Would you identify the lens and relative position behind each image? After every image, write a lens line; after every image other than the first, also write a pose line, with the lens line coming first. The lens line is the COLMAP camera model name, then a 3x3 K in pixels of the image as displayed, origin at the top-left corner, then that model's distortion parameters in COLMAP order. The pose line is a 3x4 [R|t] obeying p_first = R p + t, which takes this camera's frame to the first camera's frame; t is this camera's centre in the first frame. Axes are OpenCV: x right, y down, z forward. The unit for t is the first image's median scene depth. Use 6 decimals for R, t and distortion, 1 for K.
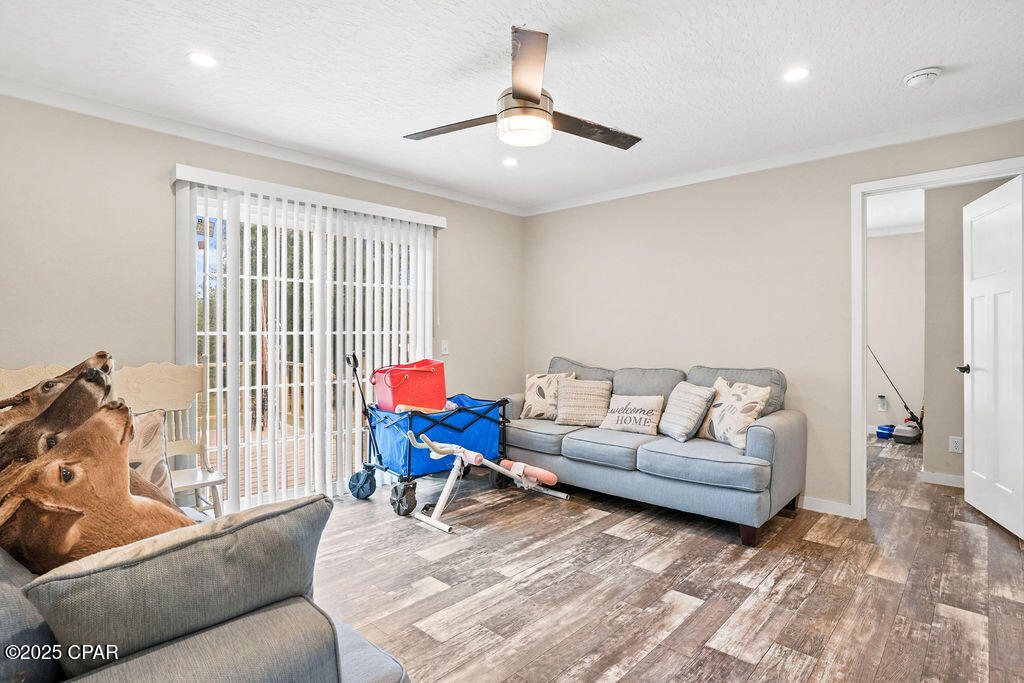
lens RADIAL K [[511.8, 0, 501.2], [0, 511.8, 323.1], [0, 0, 1]] dist [-0.026648, 0.012253]
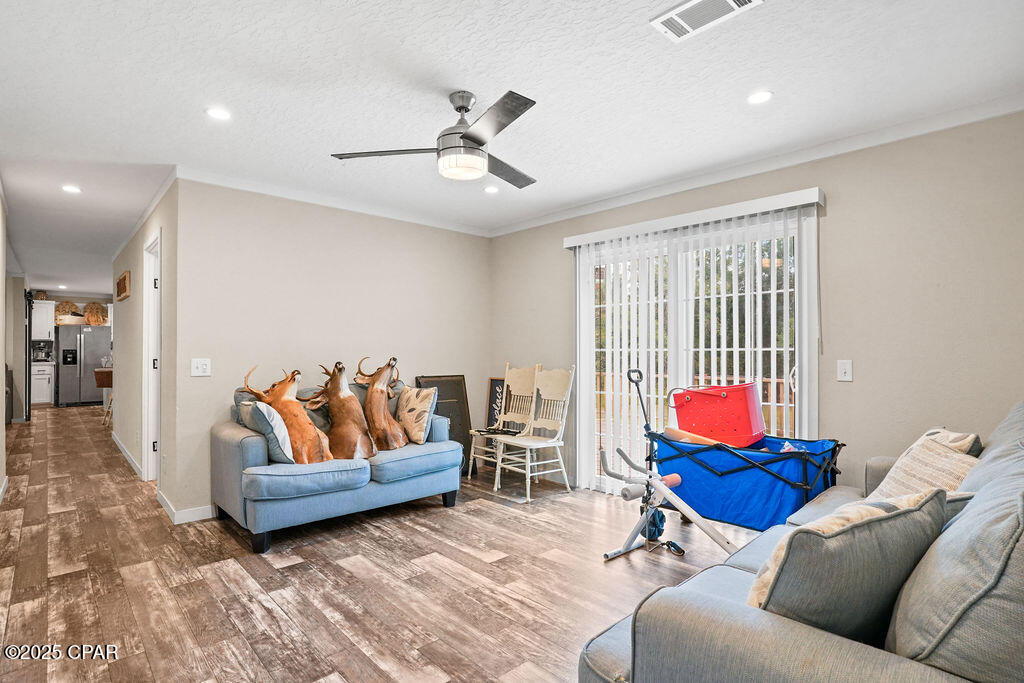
lens RADIAL K [[511.8, 0, 513.6], [0, 511.8, 345.4], [0, 0, 1]] dist [-0.026648, 0.012253]
pose [[-0.058359, -0.016357, -0.998162, 1.368104], [0.021109, 0.999622, -0.017615, 0.041395], [0.998072, -0.022098, -0.057992, 1.420916]]
